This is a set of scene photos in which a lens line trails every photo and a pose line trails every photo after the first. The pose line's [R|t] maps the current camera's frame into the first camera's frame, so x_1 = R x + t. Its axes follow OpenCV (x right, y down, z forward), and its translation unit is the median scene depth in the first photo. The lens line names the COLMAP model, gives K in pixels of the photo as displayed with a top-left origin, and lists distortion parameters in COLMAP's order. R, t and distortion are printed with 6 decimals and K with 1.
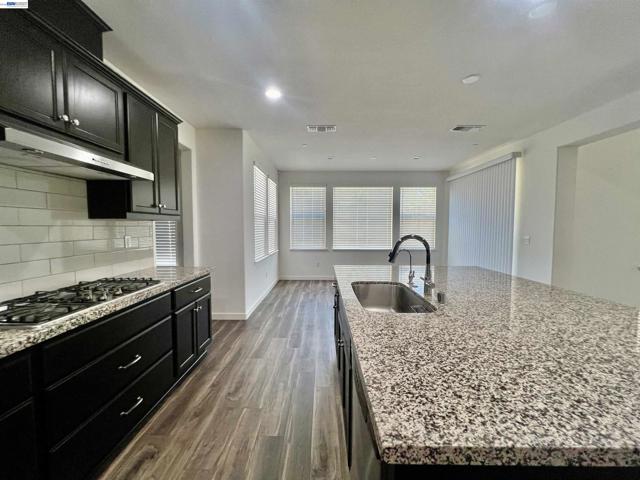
lens RADIAL K [[257.1, 0, 320.5], [0, 257.1, 238.4], [0, 0, 1]] dist [-0.000820, 0.000972]
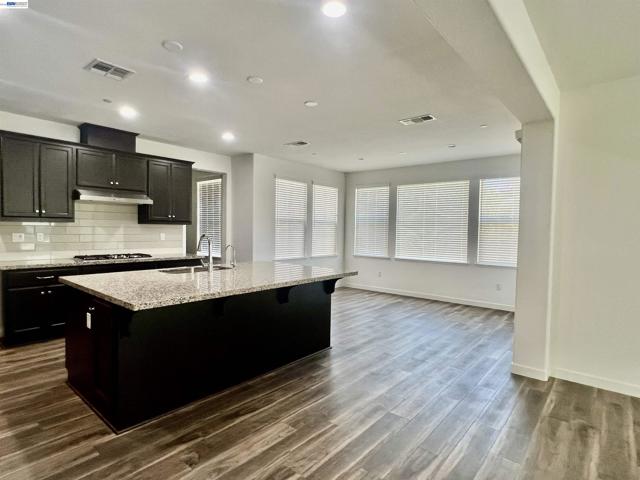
lens RADIAL K [[345.3, 0, 320.1], [0, 345.3, 238.1], [0, 0, 1]] dist [-0.021427, 0.001800]
pose [[0.763617, 0.026345, -0.645132, 1.893480], [-0.044981, 0.998910, -0.012451, 0.004853], [0.644101, 0.038527, 0.763969, -0.136455]]
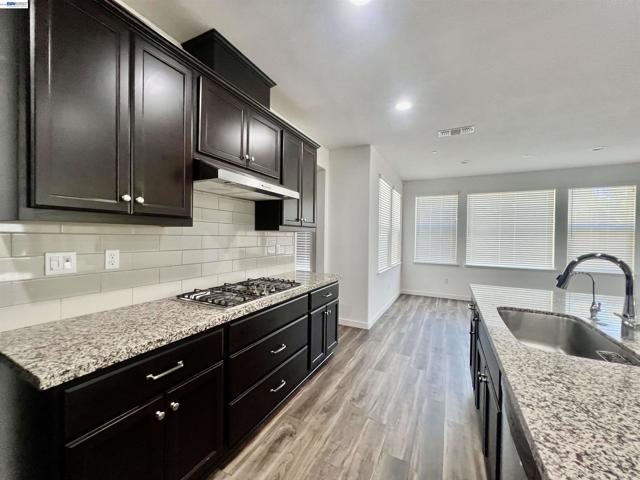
lens RADIAL K [[257.1, 0, 320.8], [0, 257.1, 238.7], [0, 0, 1]] dist [-0.000820, 0.000972]
pose [[0.896018, 0.016054, -0.443728, -0.024329], [-0.034344, 0.998858, -0.033212, -0.003488], [0.442688, 0.044998, 0.895546, -0.015944]]
